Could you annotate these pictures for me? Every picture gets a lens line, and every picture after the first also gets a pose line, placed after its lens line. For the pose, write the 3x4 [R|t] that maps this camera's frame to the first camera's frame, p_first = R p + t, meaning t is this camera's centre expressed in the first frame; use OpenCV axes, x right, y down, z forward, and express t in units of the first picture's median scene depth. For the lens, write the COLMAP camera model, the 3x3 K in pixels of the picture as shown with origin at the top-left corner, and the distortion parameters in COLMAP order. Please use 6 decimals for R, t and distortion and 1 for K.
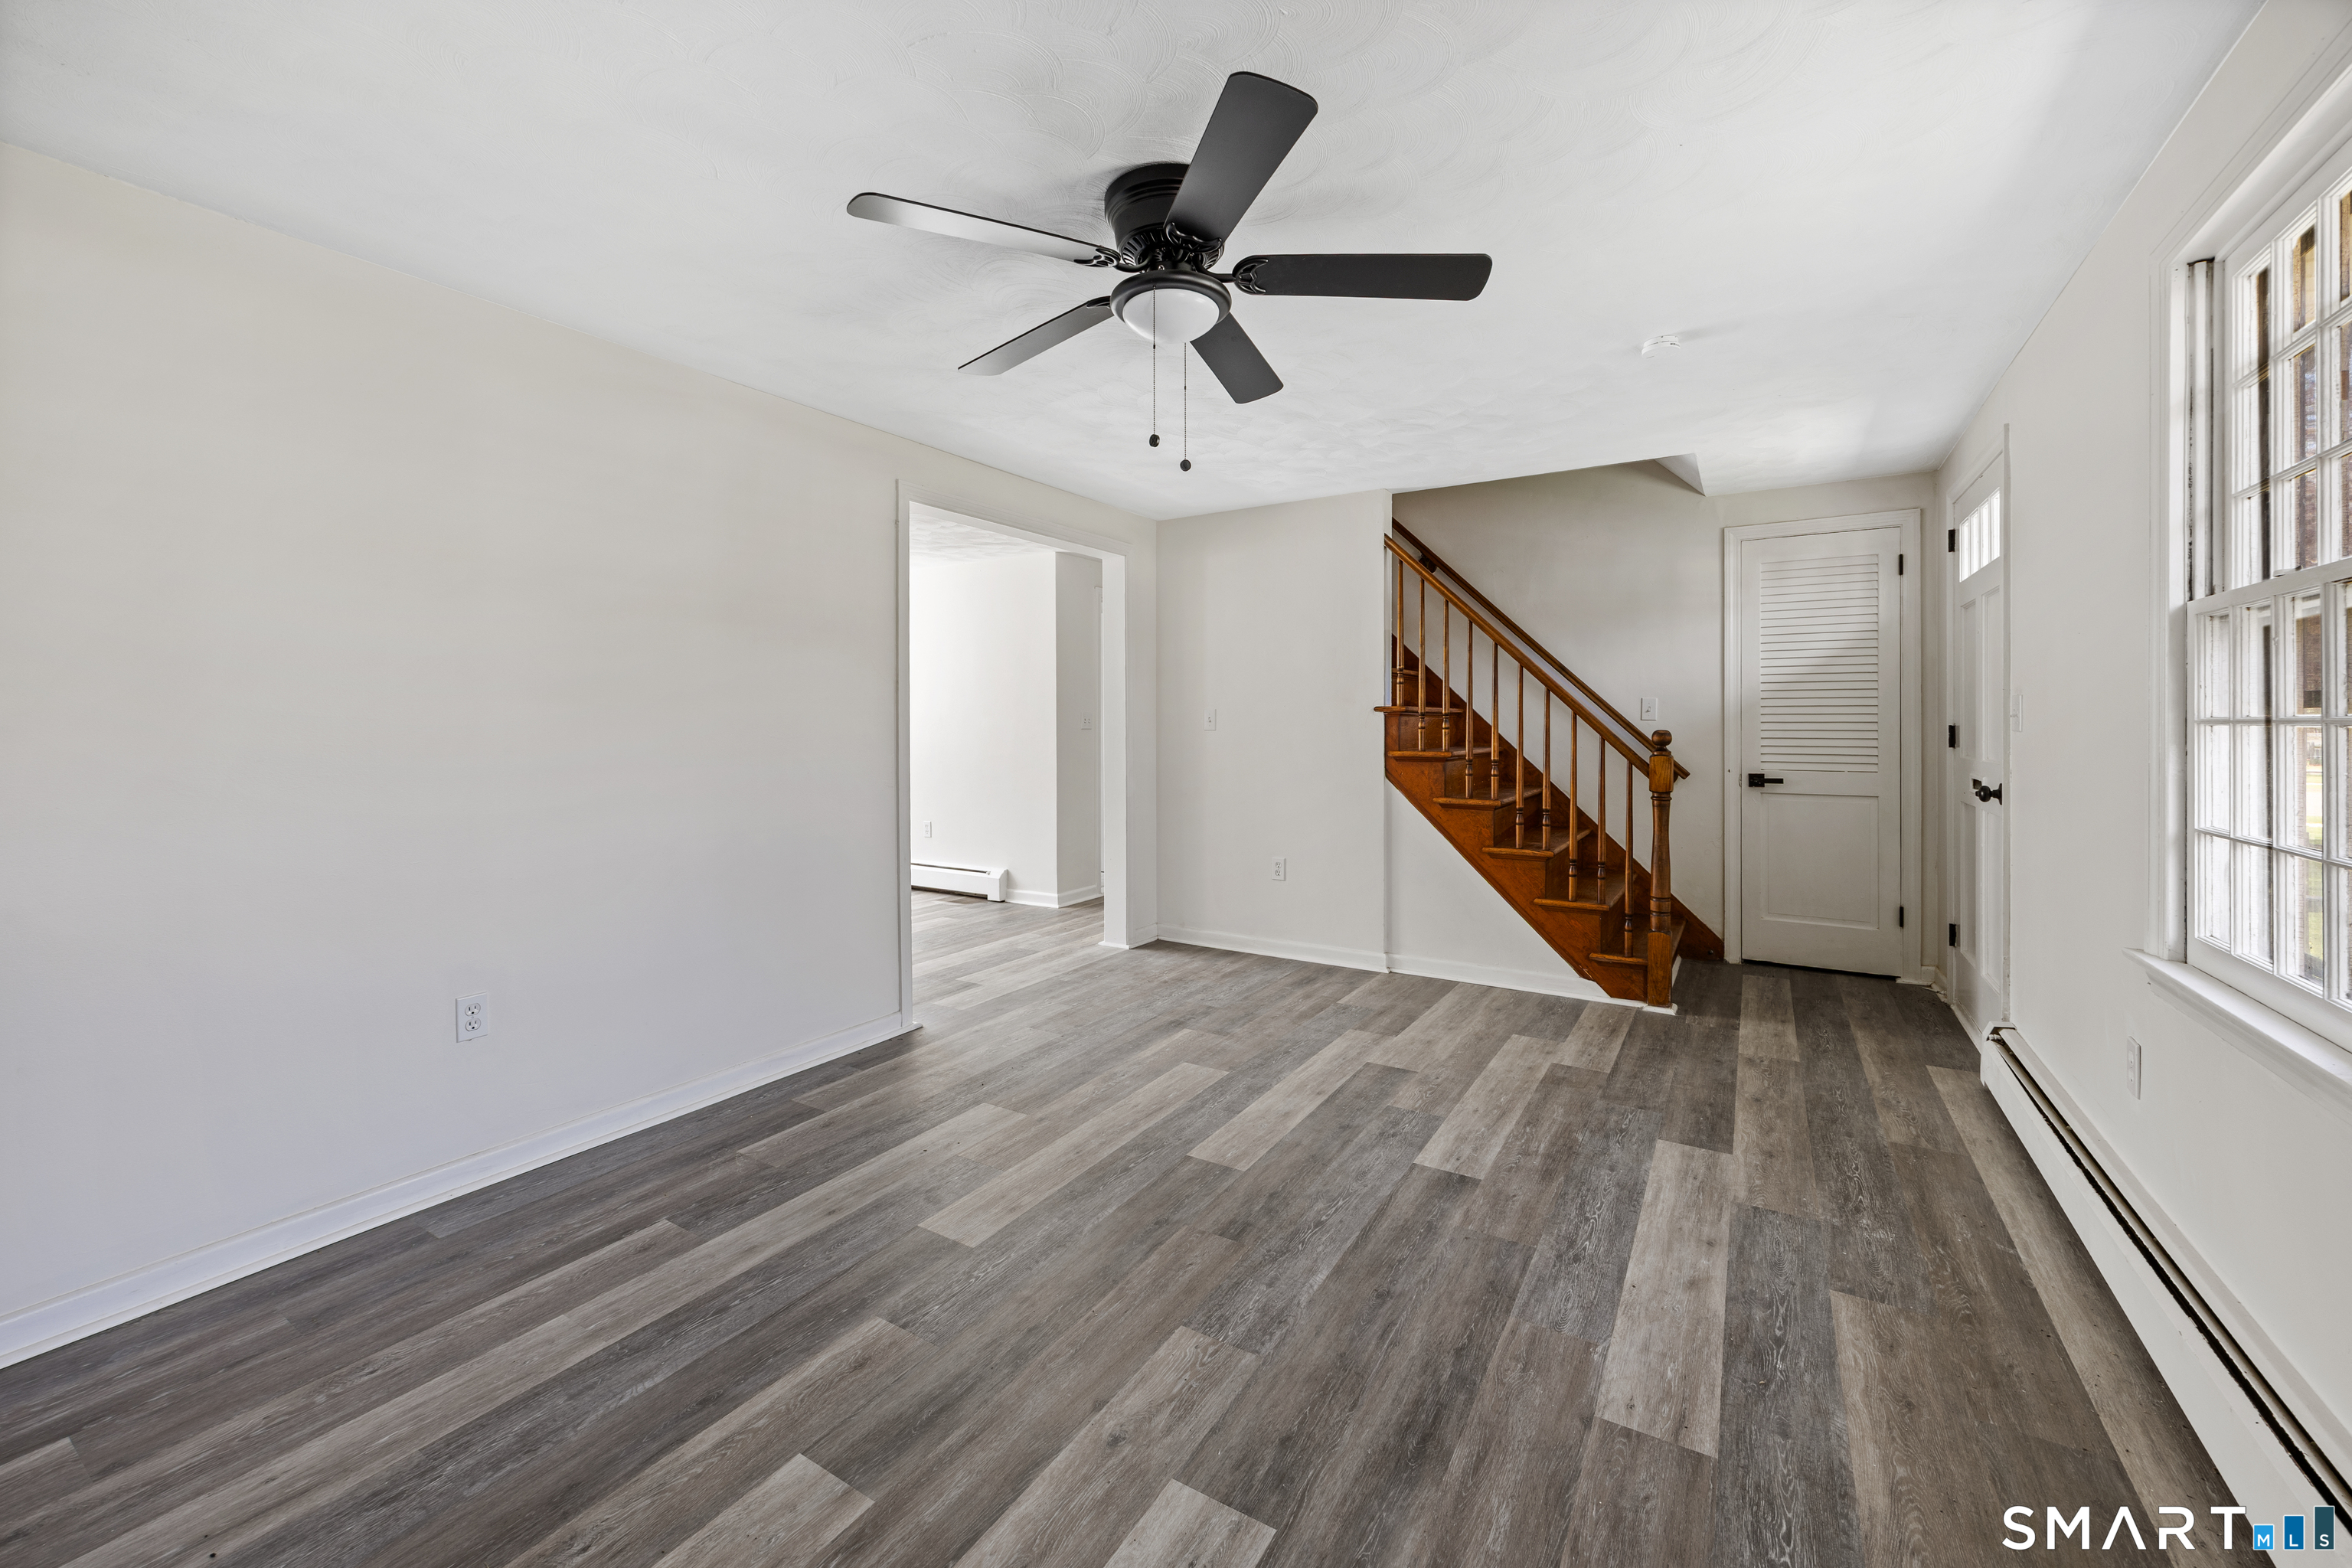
lens RADIAL K [[931.9, 0, 1175.5], [0, 931.9, 731.8], [0, 0, 1]] dist [0.001866, 0.000363]
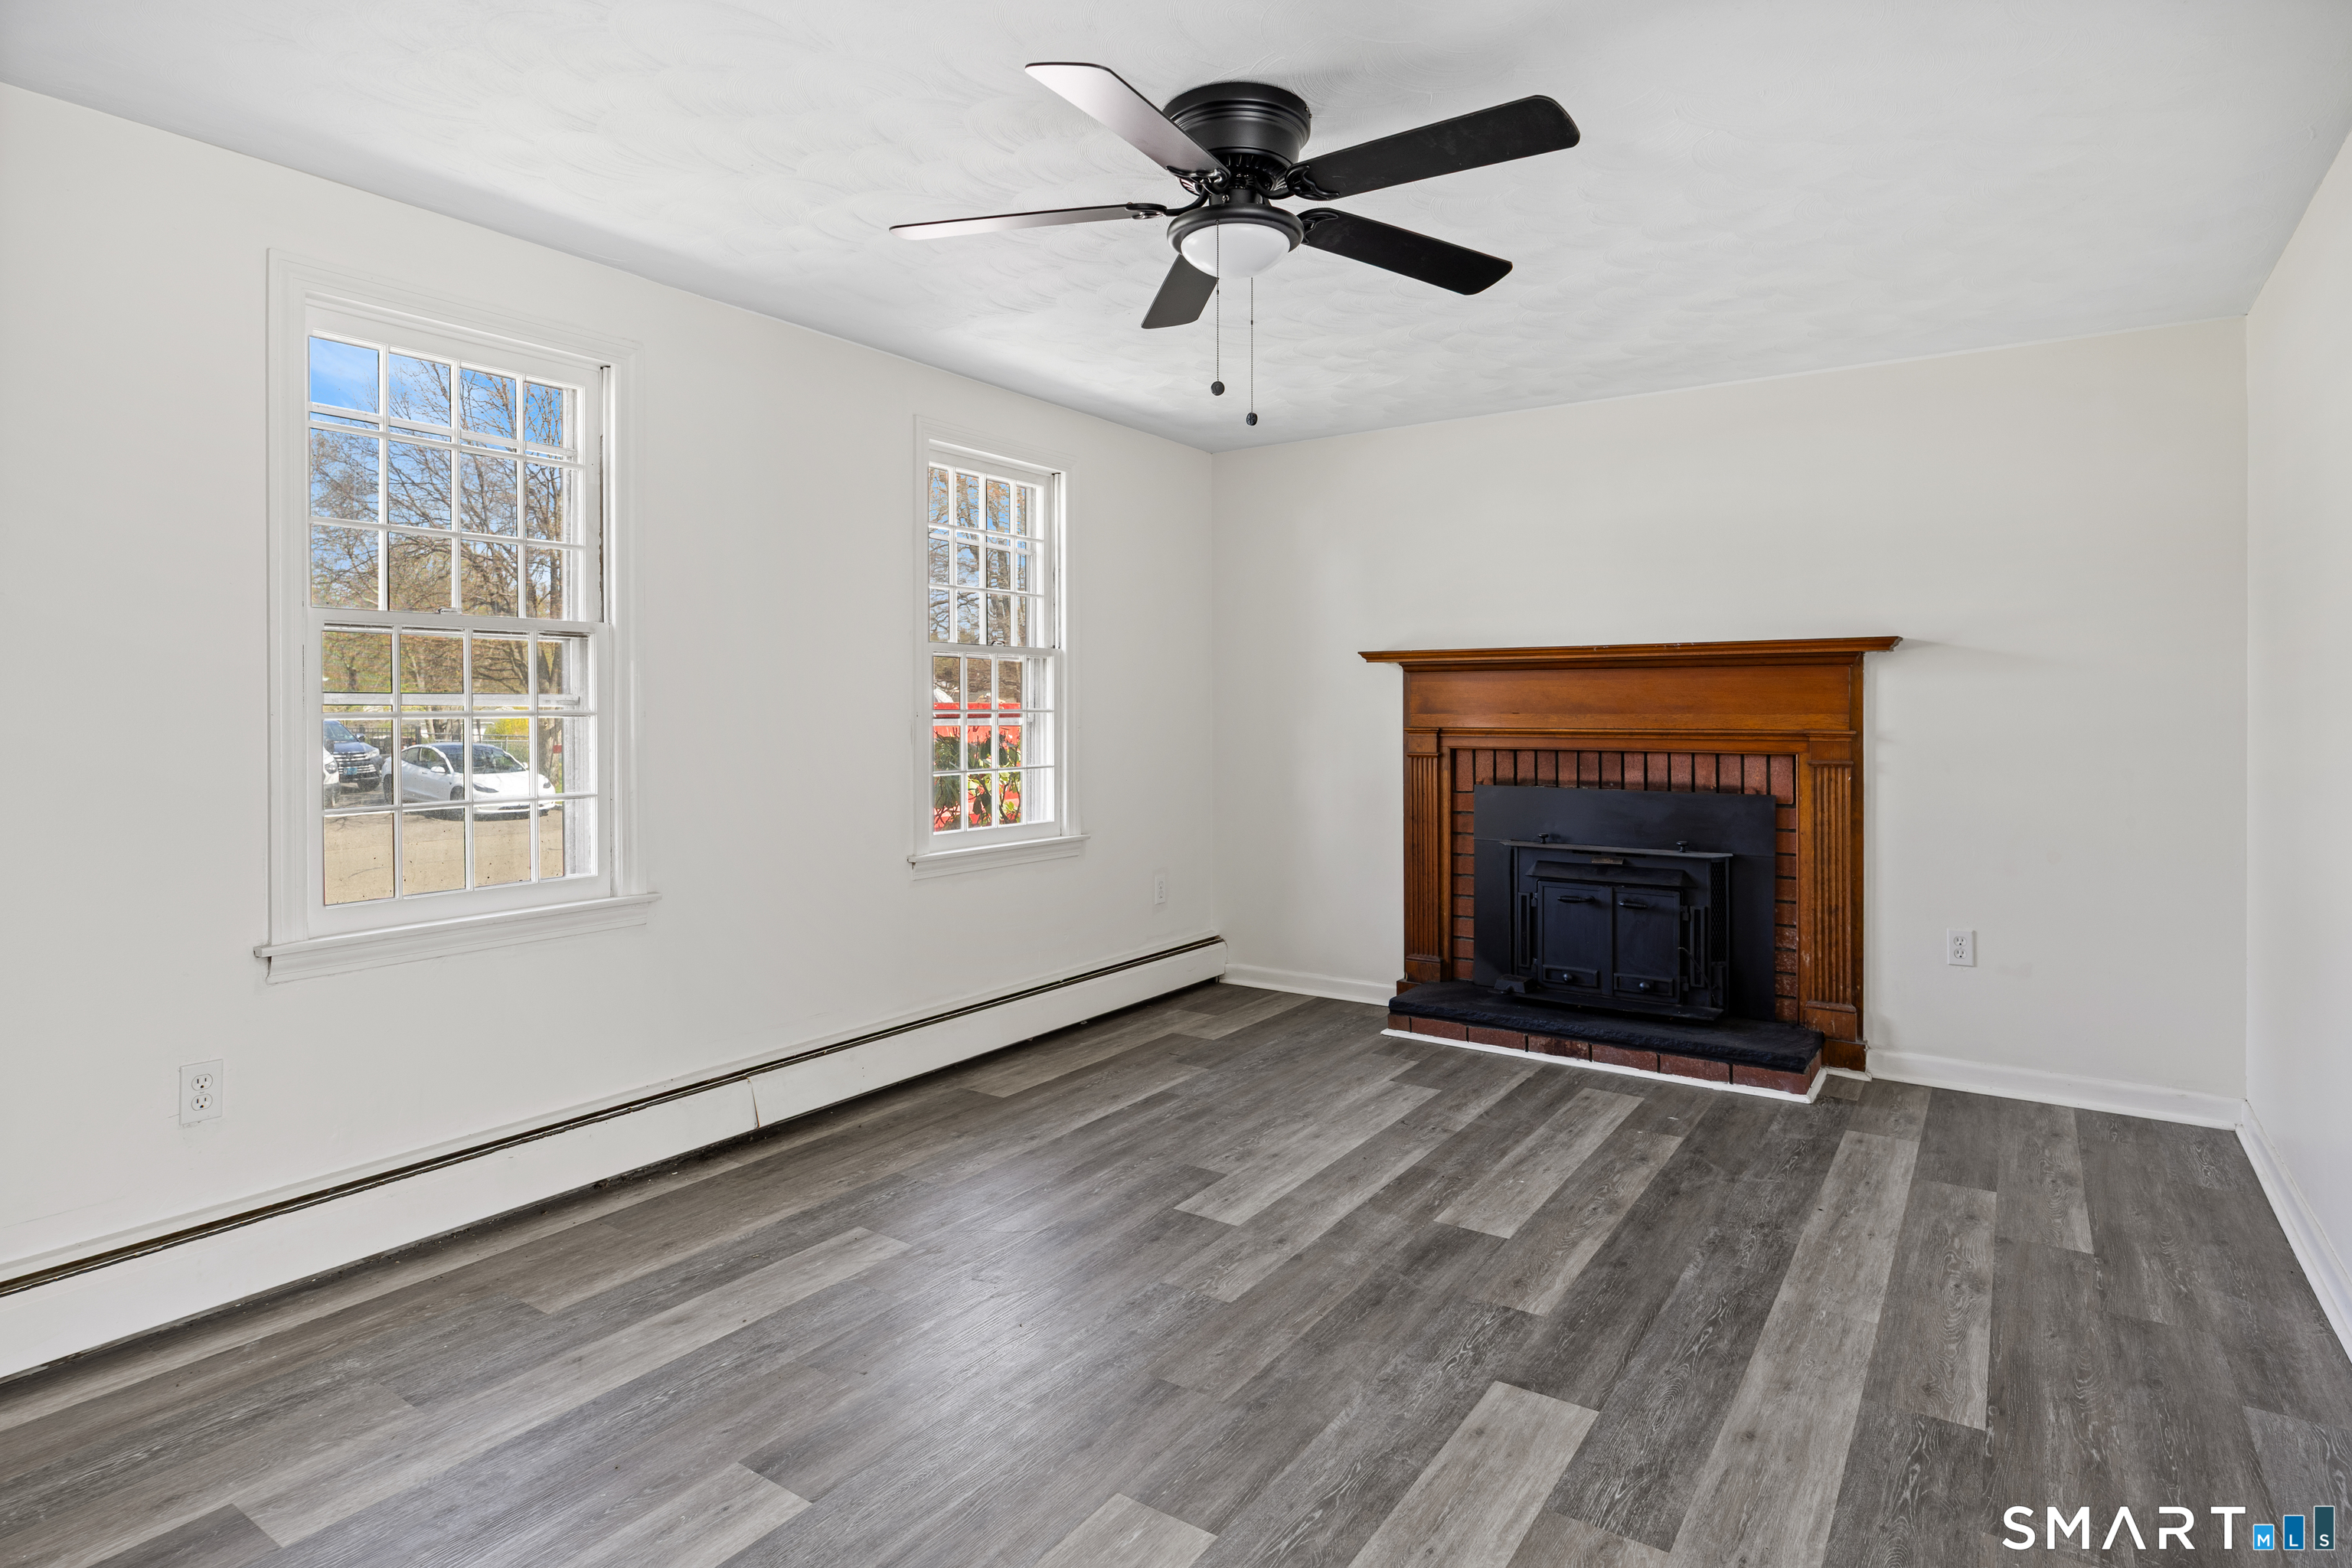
lens RADIAL K [[1266.5, 0, 1174.1], [0, 1266.5, 689.3], [0, 0, 1]] dist [0.001268, -0.000894]
pose [[-0.998961, 0.011451, 0.044116, -0.000842], [0.011202, 0.999920, -0.005884, -0.025934], [-0.044180, -0.005384, -0.999009, 2.365618]]
